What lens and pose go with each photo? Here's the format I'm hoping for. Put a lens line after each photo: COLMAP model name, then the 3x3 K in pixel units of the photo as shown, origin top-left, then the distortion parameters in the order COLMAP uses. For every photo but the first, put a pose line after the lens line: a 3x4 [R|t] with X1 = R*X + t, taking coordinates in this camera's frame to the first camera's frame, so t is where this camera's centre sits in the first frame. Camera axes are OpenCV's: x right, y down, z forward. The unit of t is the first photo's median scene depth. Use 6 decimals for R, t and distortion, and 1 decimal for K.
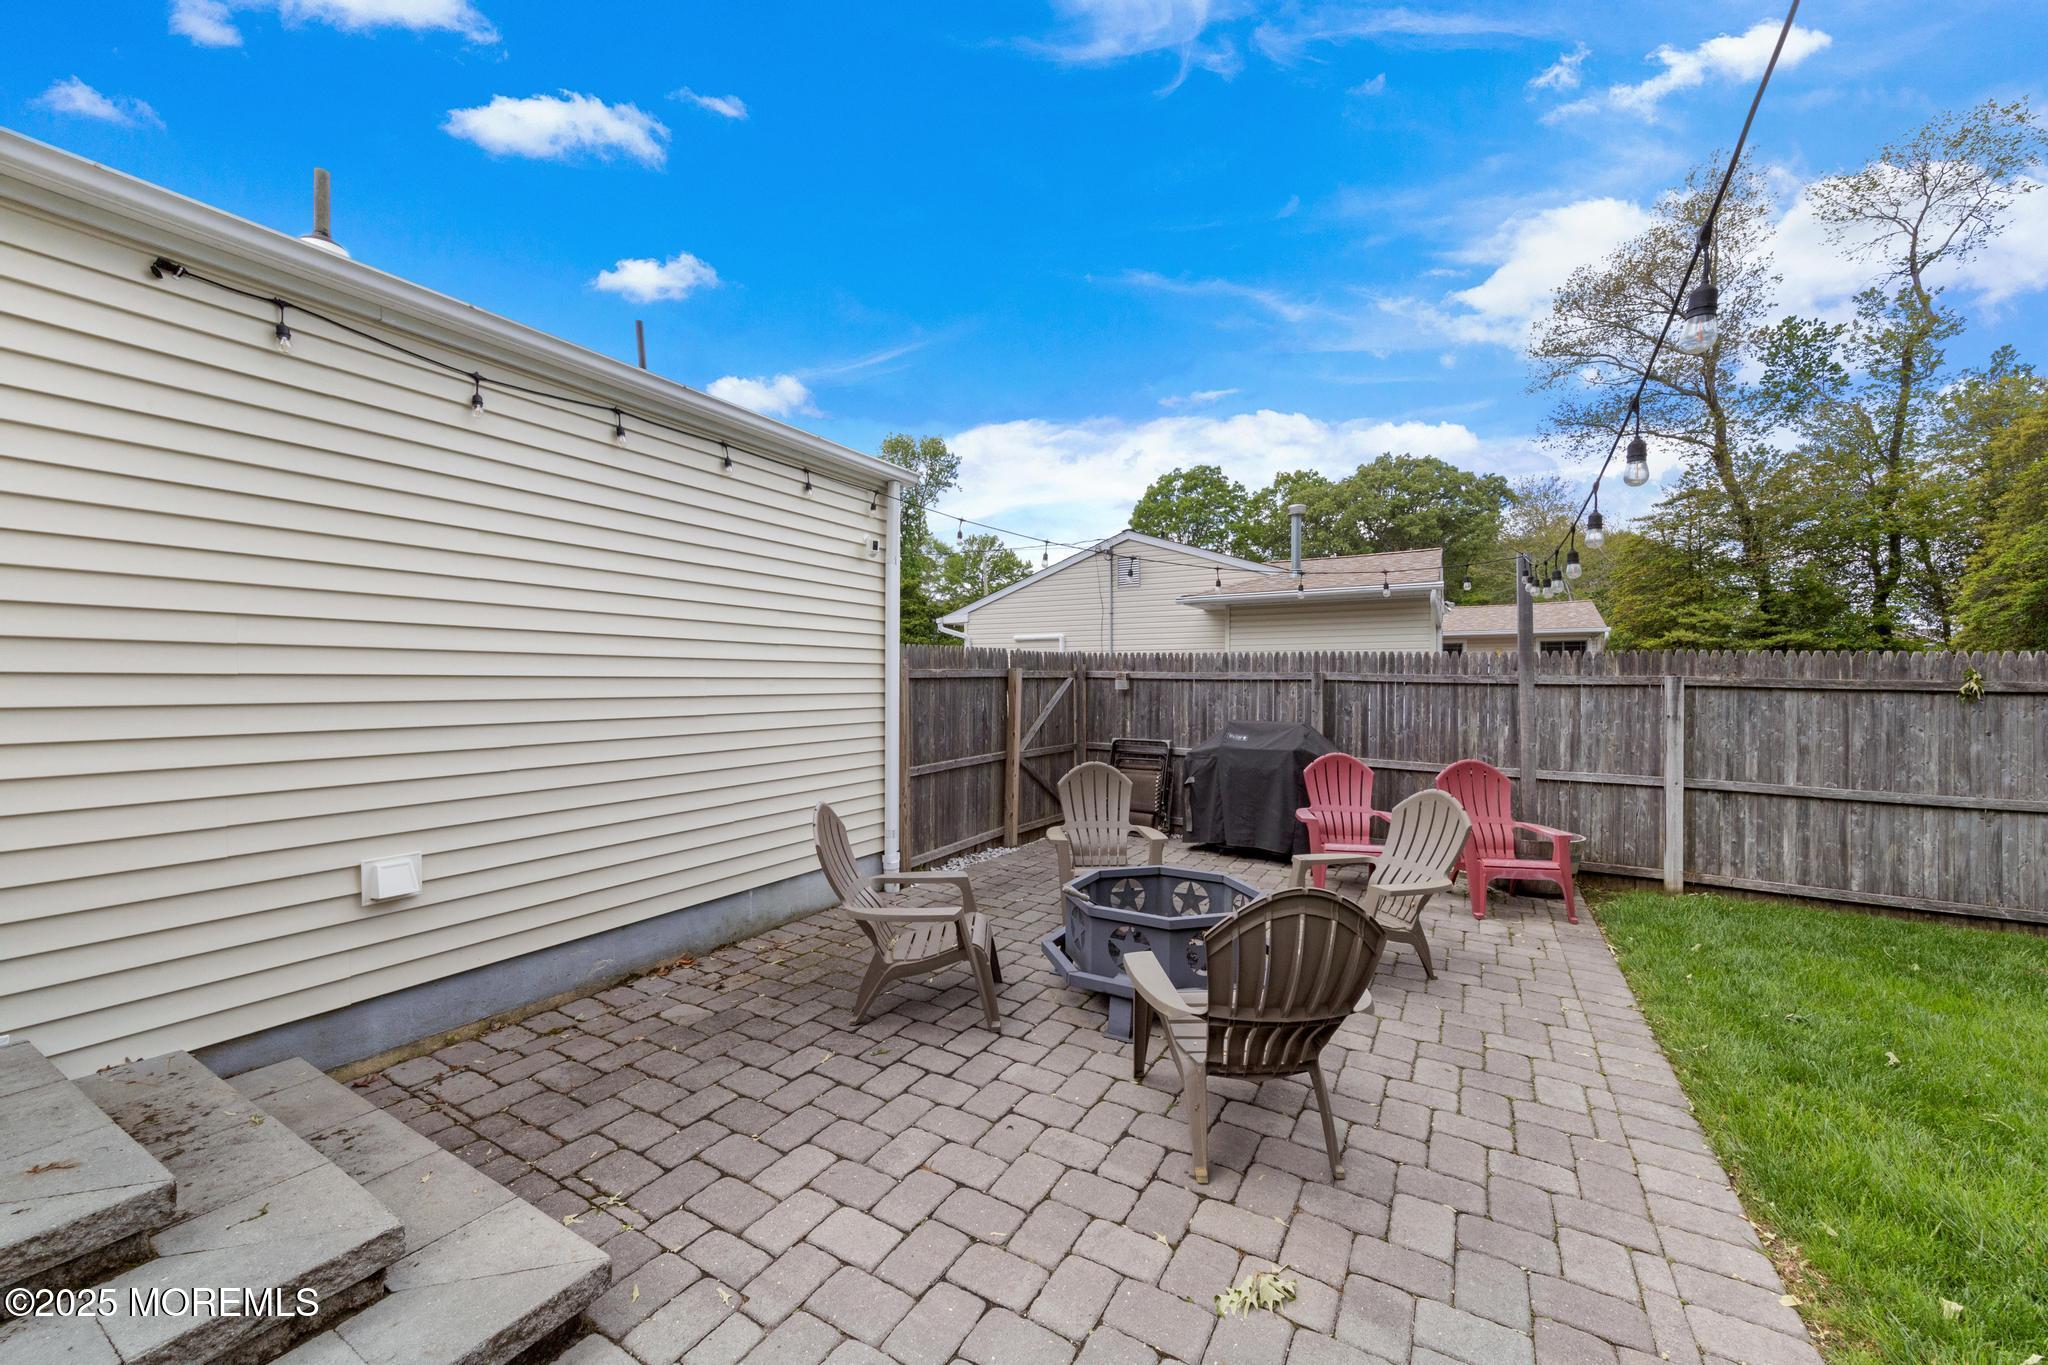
lens RADIAL K [[768.4, 0, 1033.1], [0, 768.4, 684.4], [0, 0, 1]] dist [0.003317, 0.000070]
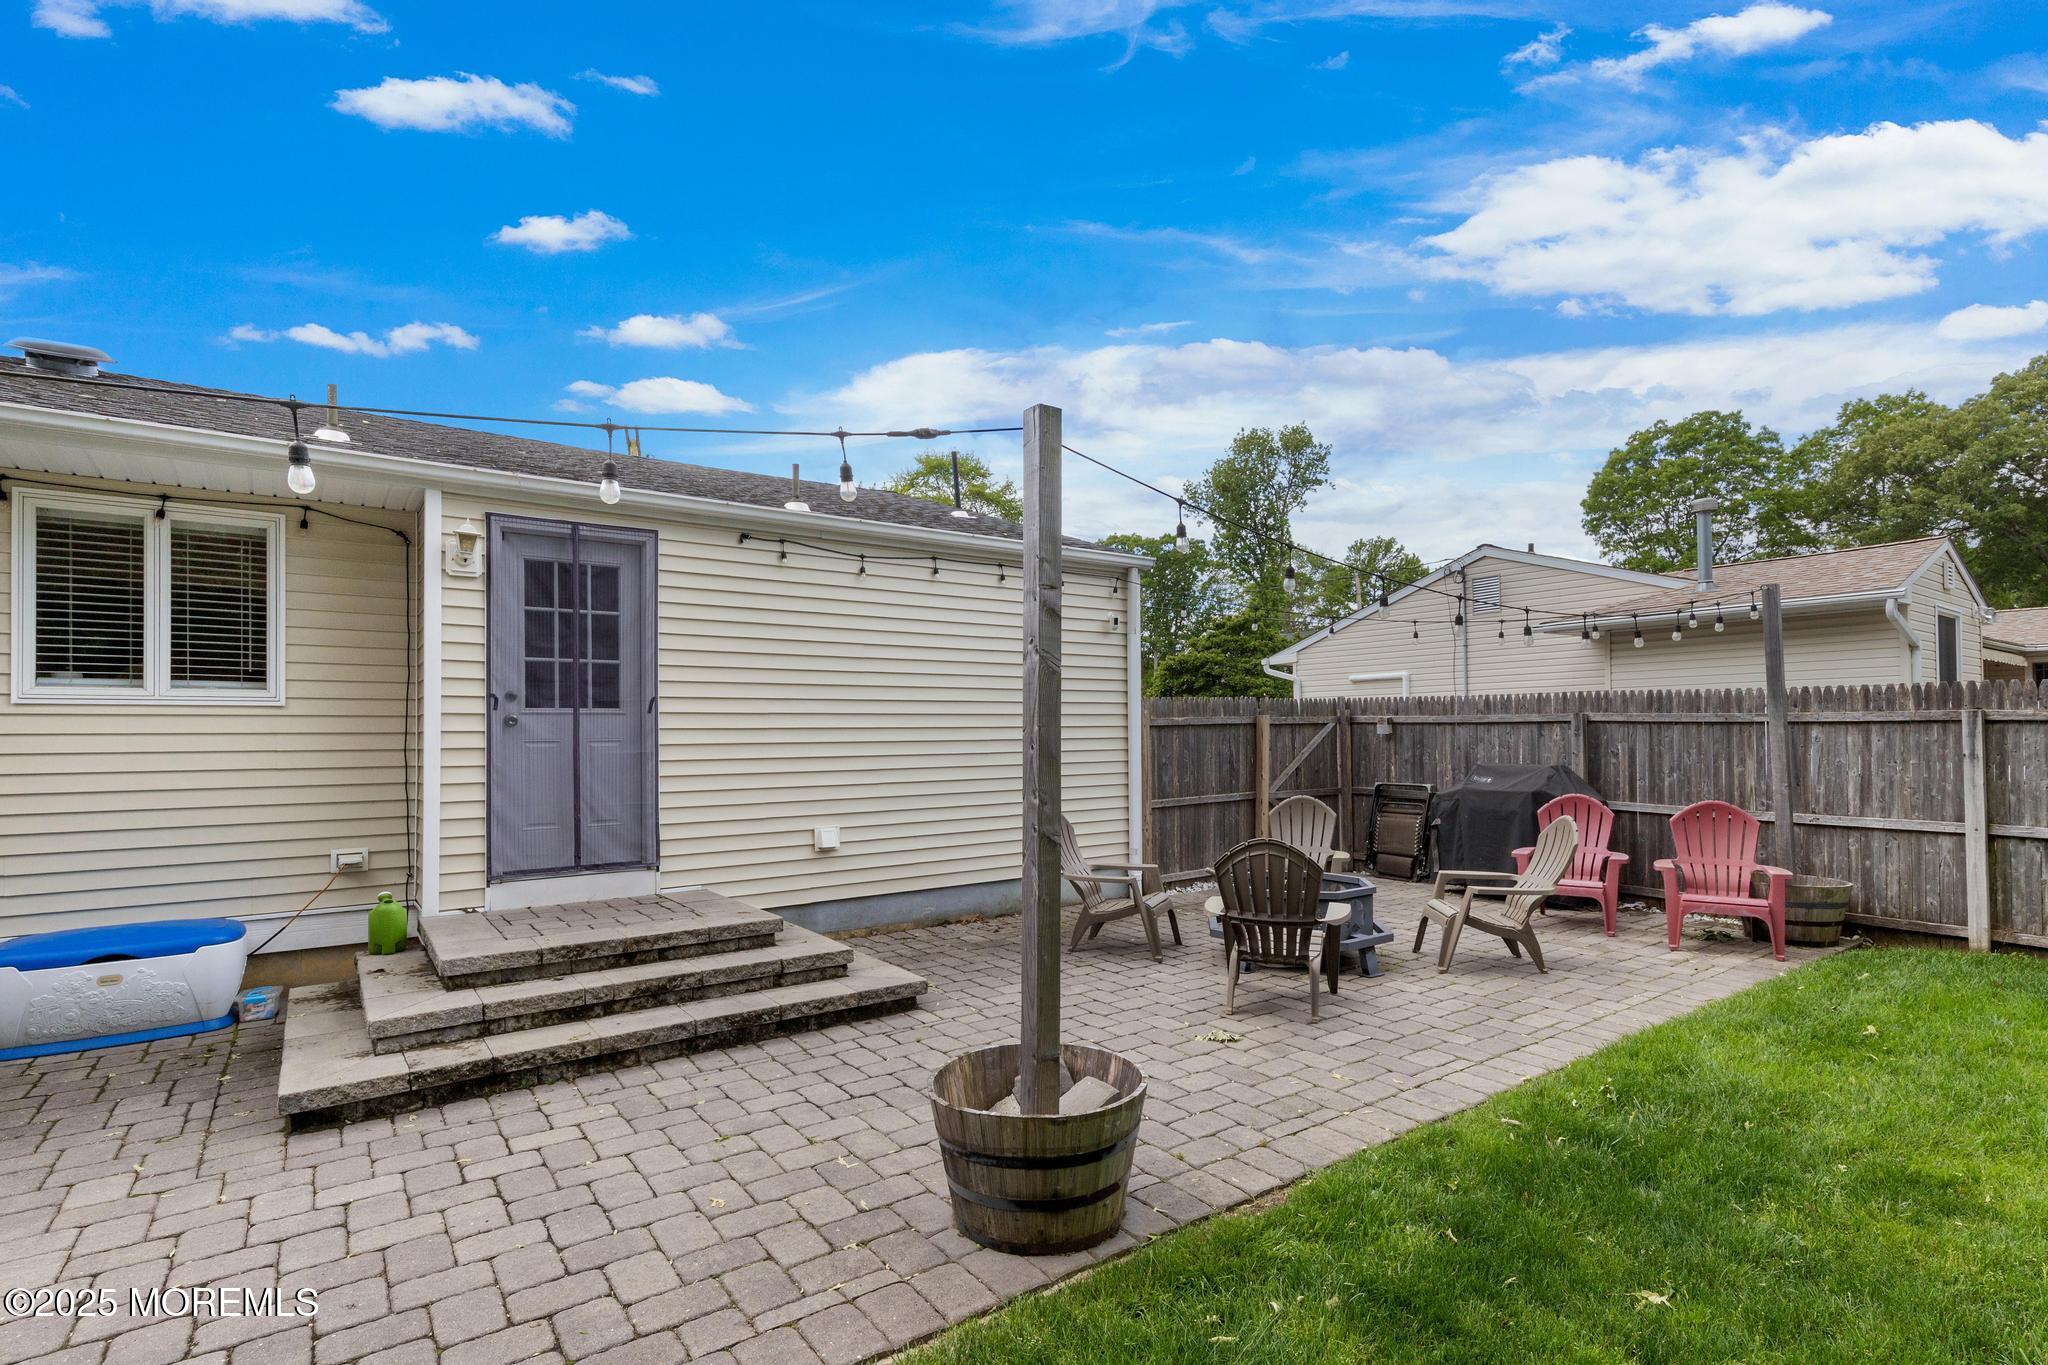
lens RADIAL K [[977.8, 0, 1027.3], [0, 977.8, 721.6], [0, 0, 1]] dist [0.006933, -0.000303]
pose [[0.912369, -0.017181, -0.409008, 0.250946], [0.011098, 0.999790, -0.017240, 0.008726], [0.409219, 0.011190, 0.912368, -0.417850]]
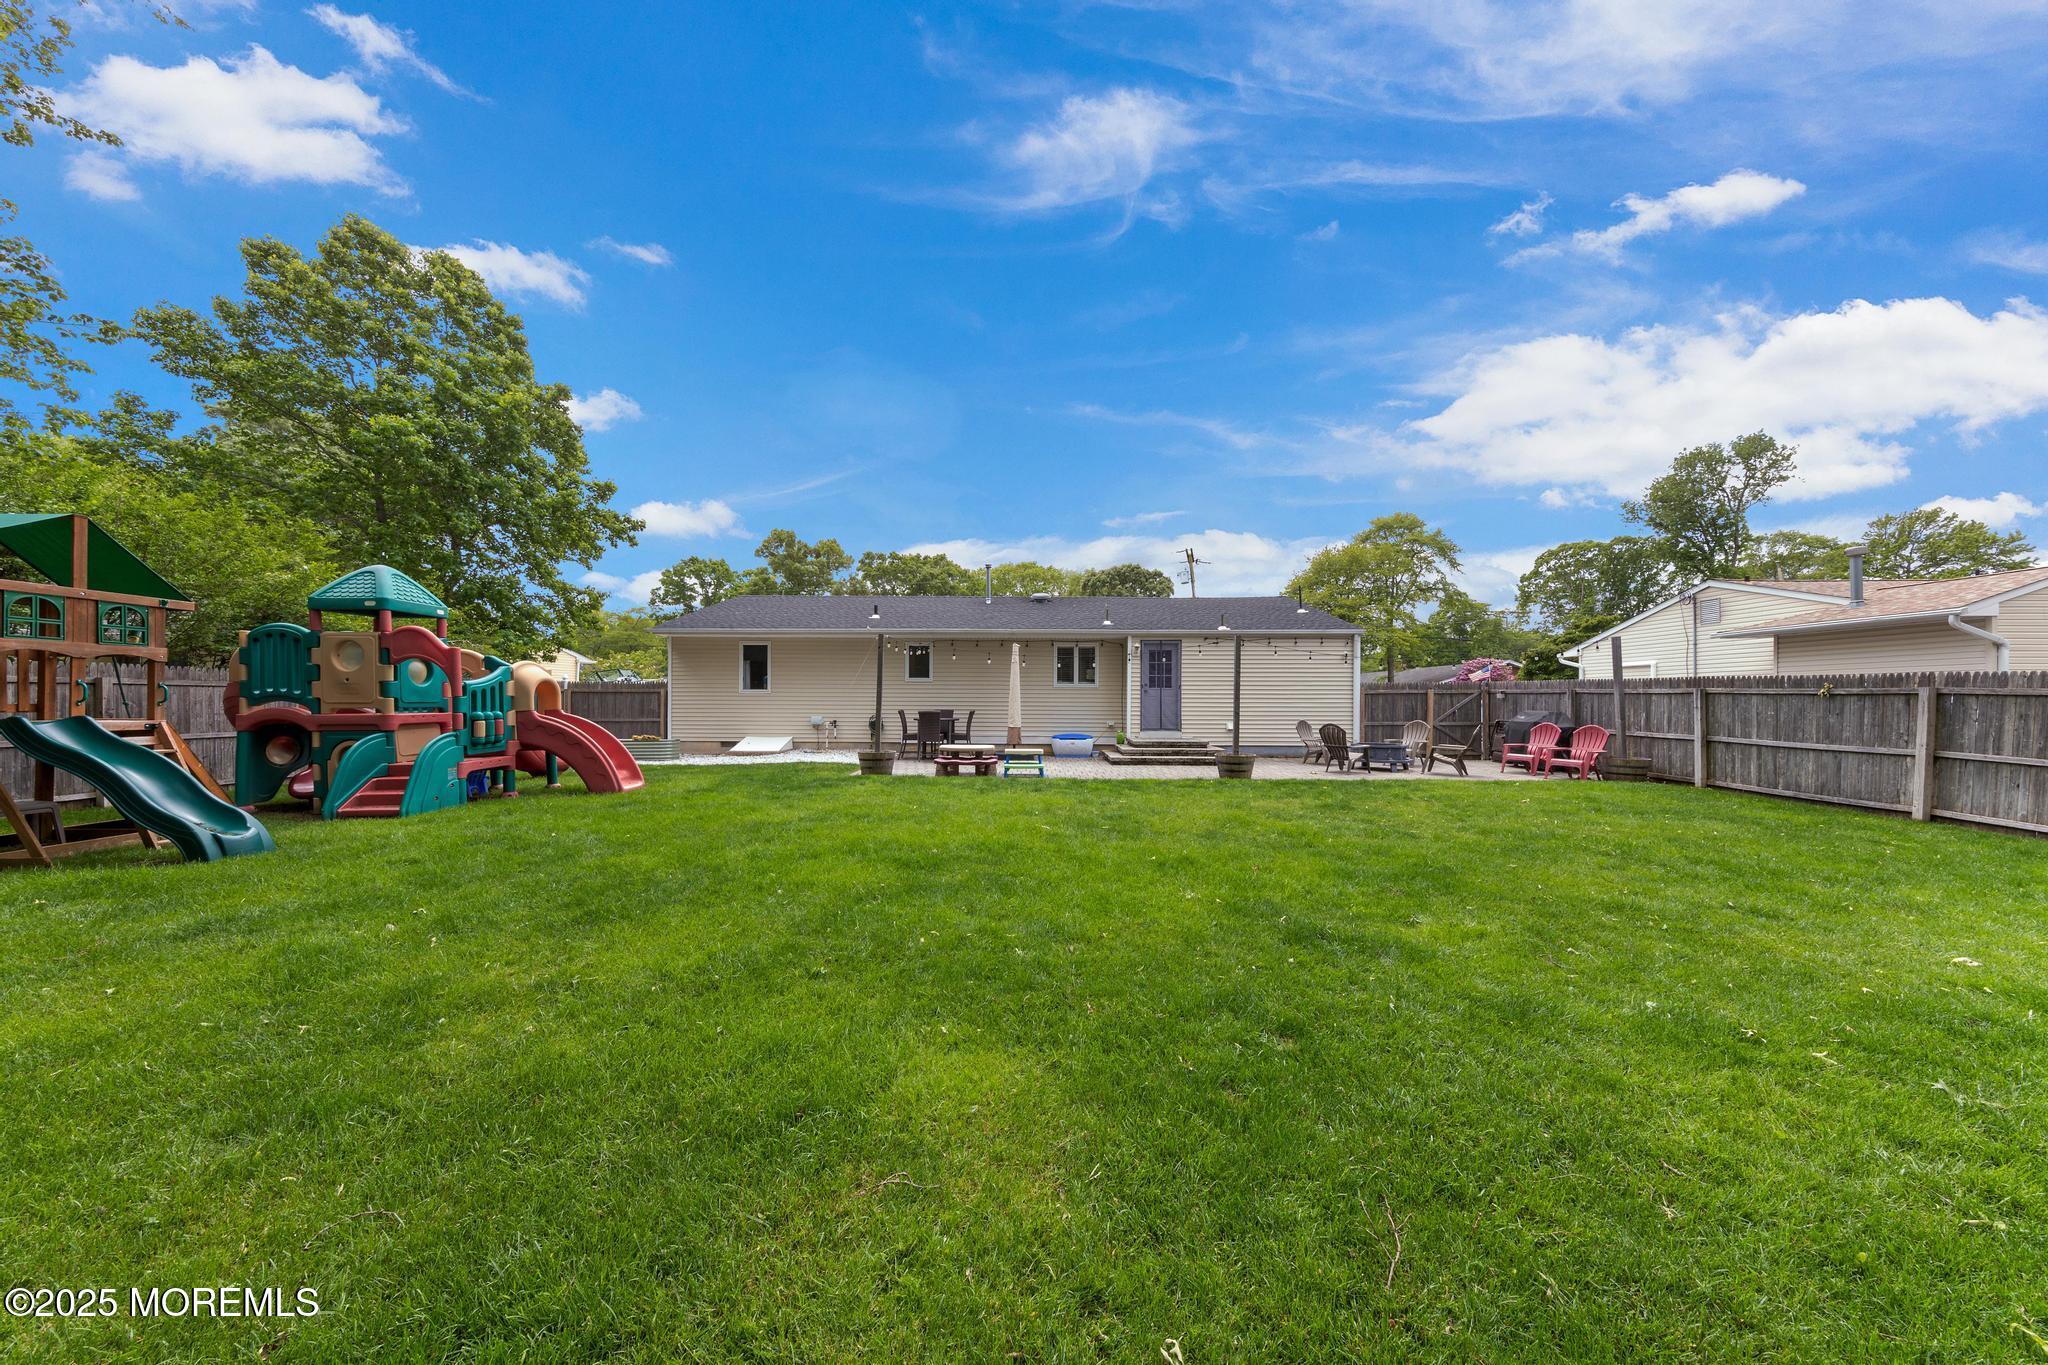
lens RADIAL K [[649.7, 0, 1023.1], [0, 649.7, 690.2], [0, 0, 1]] dist [0.007828, -0.000032]
pose [[0.482407, -0.016356, -0.875794, 1.295594], [-0.005030, 0.999757, -0.021442, 0.036528], [0.875932, 0.014749, 0.482208, -1.312607]]
